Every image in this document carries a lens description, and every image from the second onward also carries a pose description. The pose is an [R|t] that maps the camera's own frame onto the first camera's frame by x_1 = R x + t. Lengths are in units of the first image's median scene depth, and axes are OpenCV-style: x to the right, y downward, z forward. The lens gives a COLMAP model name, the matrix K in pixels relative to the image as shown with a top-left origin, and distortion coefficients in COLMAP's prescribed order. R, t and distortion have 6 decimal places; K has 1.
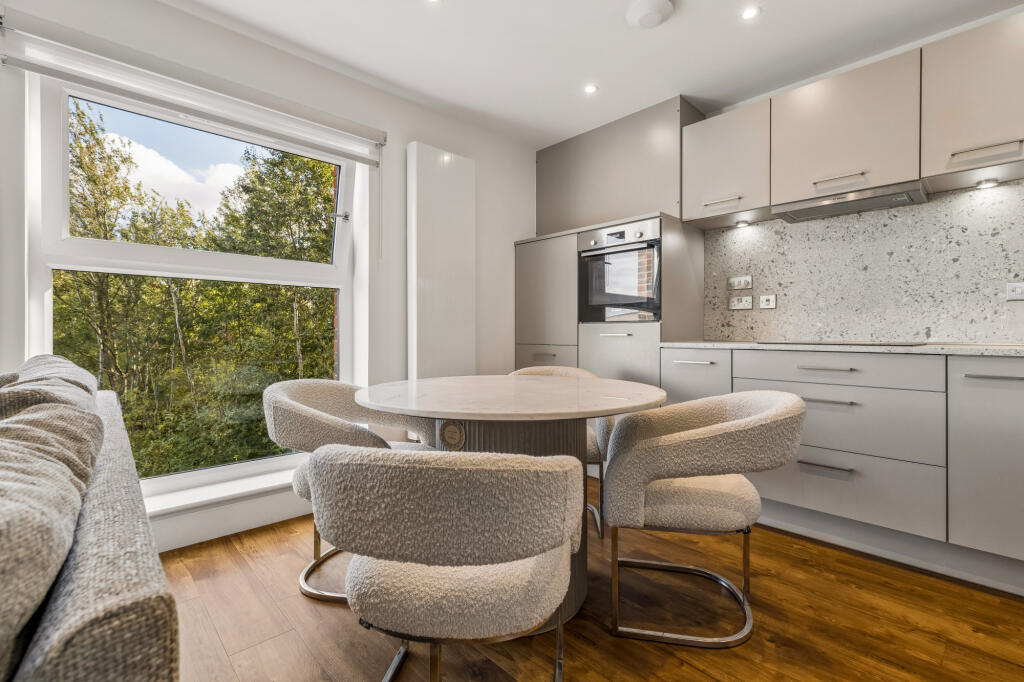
lens RADIAL K [[459.5, 0, 527.7], [0, 459.5, 323.9], [0, 0, 1]] dist [0.002906, 0.000866]
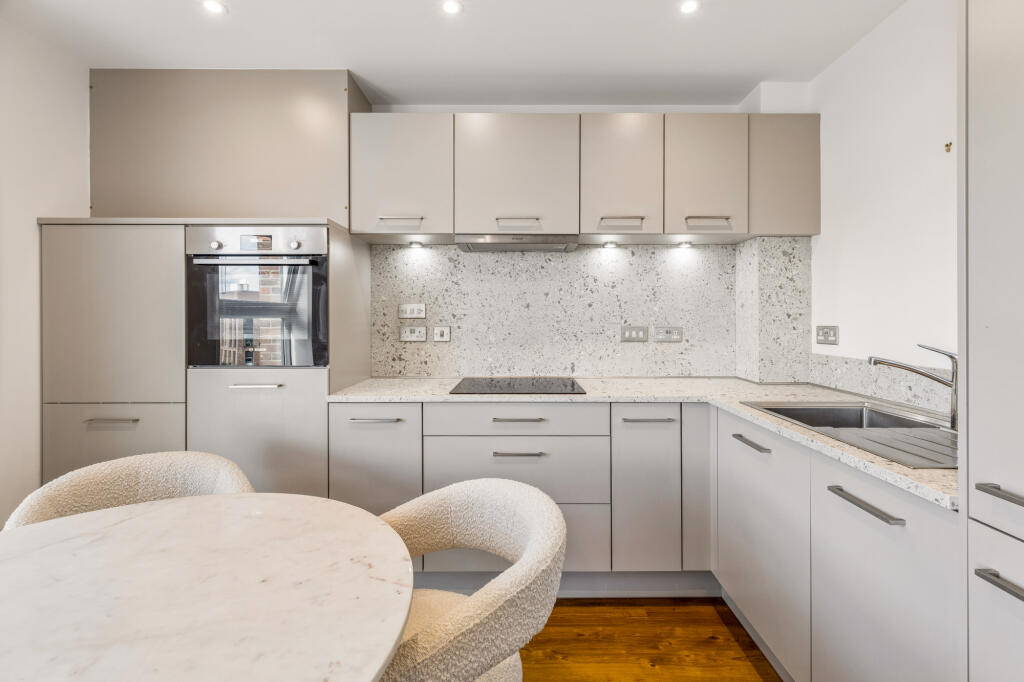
lens RADIAL K [[459.5, 0, 527.7], [0, 459.5, 323.9], [0, 0, 1]] dist [0.002906, 0.000866]
pose [[0.700516, -0.001260, 0.713636, -0.015290], [-0.013572, 0.999794, 0.015088, -0.086800], [-0.713508, -0.020254, 0.700355, 0.238794]]
